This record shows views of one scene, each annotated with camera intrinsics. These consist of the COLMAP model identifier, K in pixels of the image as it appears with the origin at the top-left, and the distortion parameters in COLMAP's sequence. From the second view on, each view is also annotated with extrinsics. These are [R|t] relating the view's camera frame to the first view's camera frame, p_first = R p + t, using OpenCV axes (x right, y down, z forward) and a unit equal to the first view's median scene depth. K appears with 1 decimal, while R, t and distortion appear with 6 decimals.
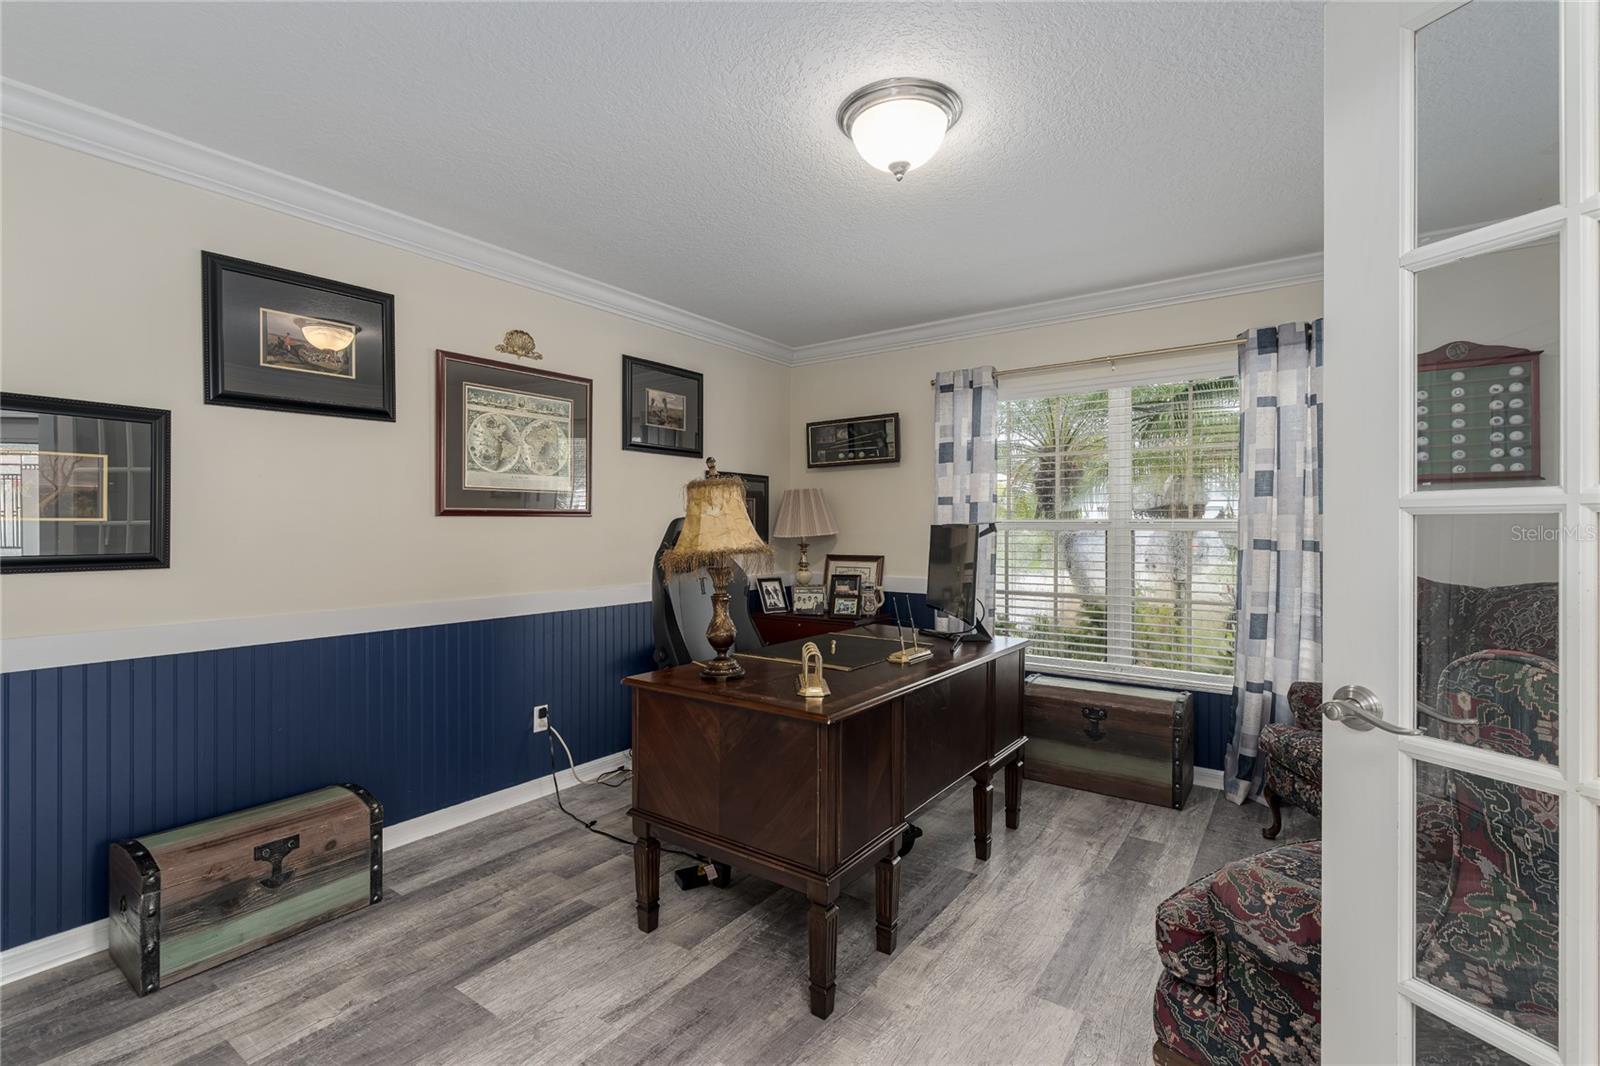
lens RADIAL K [[725.5, 0, 791.1], [0, 725.5, 528.8], [0, 0, 1]] dist [-0.007135, 0.002339]
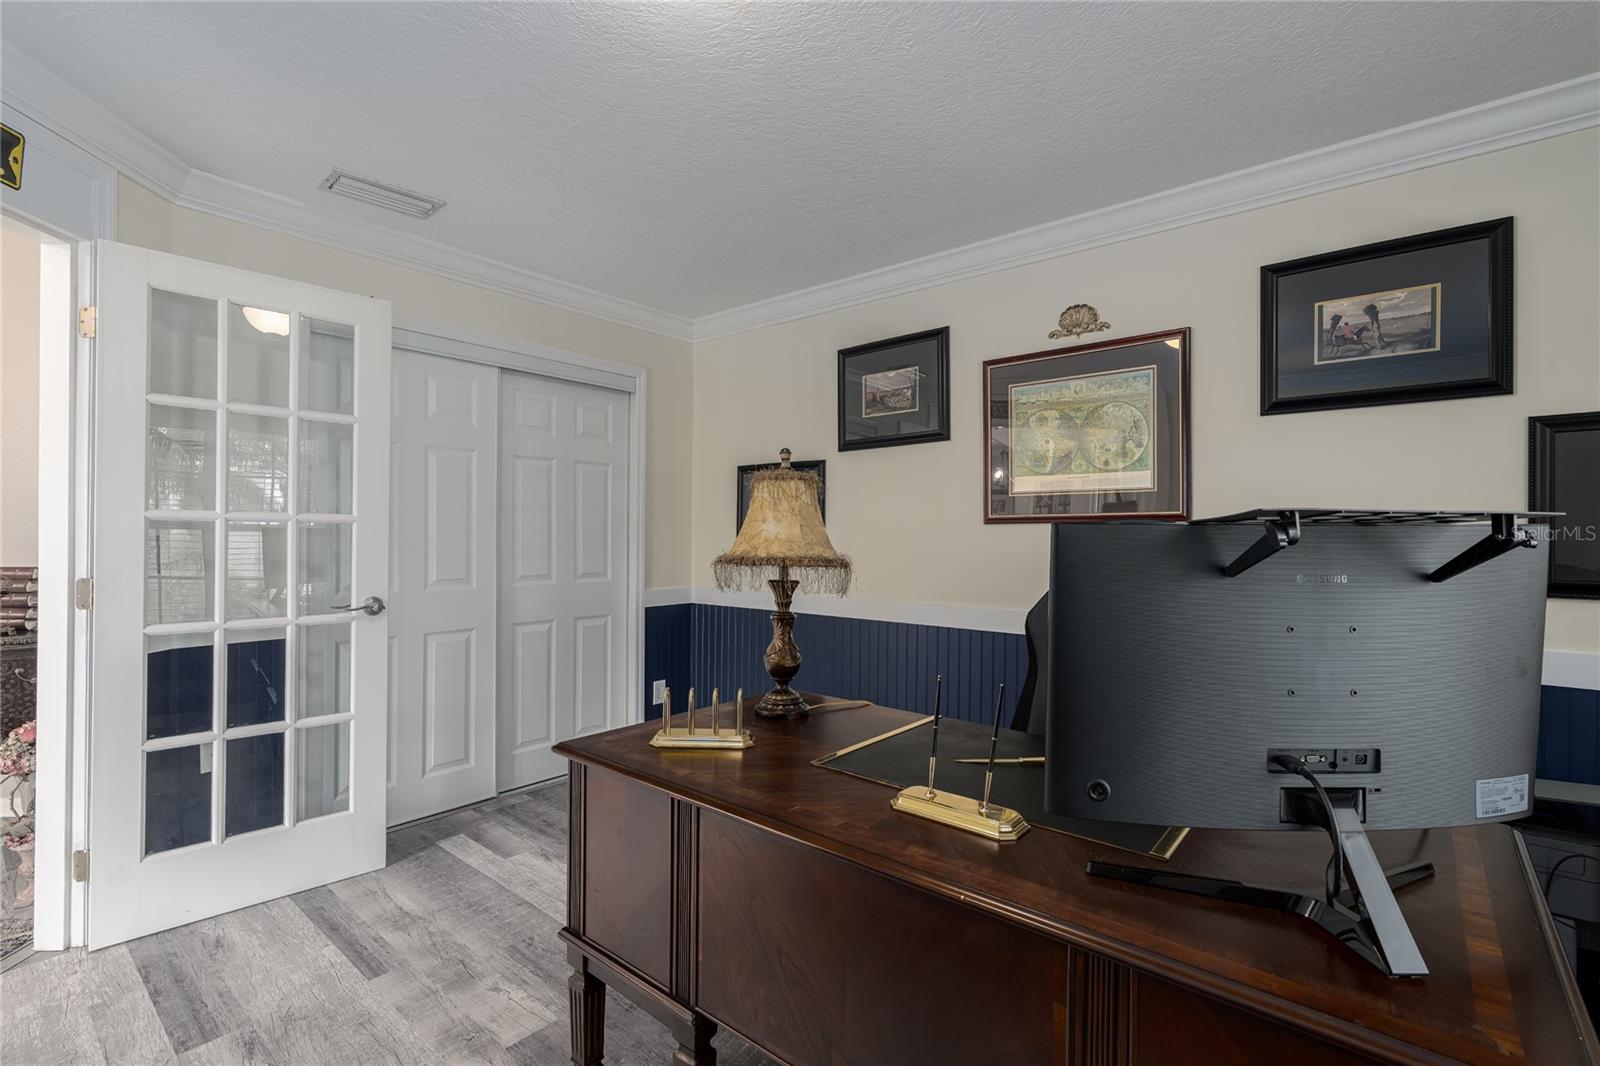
lens RADIAL K [[725.5, 0, 787.7], [0, 725.5, 533.1], [0, 0, 1]] dist [-0.007135, 0.002339]
pose [[-0.072077, 0.001887, -0.997397, 0.561462], [-0.005386, 0.999983, 0.002282, -0.006837], [0.997385, 0.005537, -0.072066, 0.816168]]
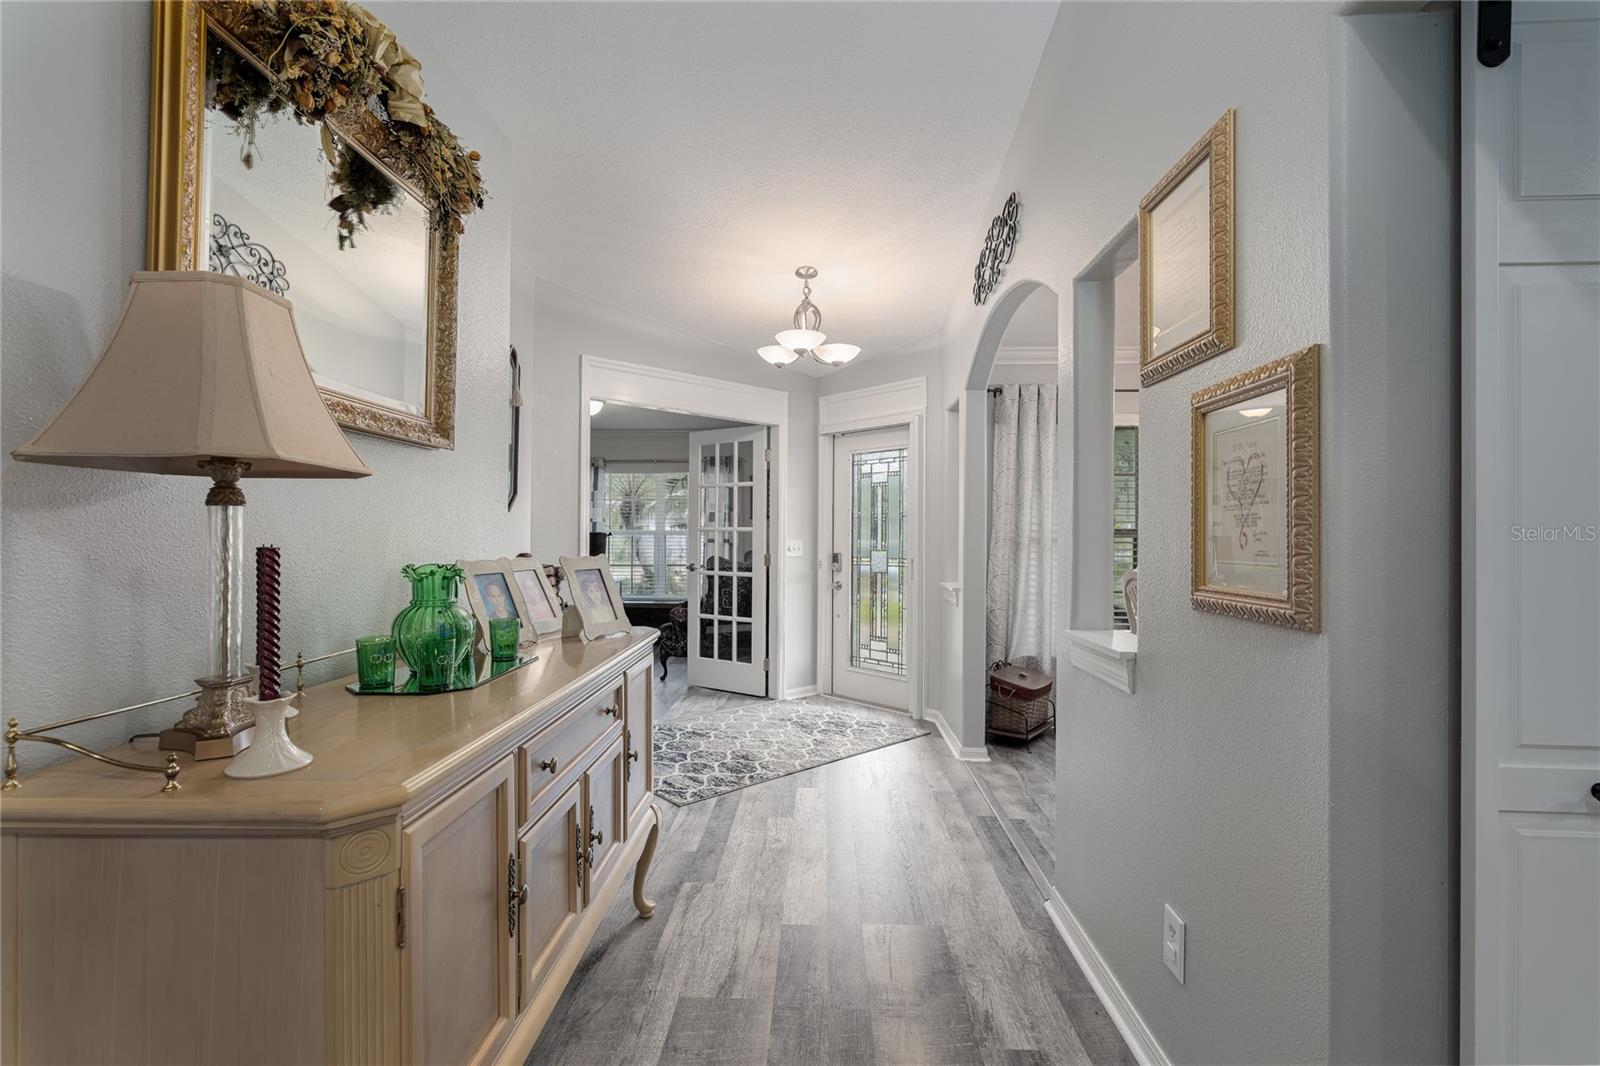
lens RADIAL K [[725.5, 0, 801.4], [0, 725.5, 531.1], [0, 0, 1]] dist [-0.007135, 0.002339]
pose [[0.825362, 0.003851, 0.564591, -0.381485], [-0.004630, 0.999989, -0.000051, -0.009477], [-0.564585, -0.002572, 0.825371, -0.929611]]
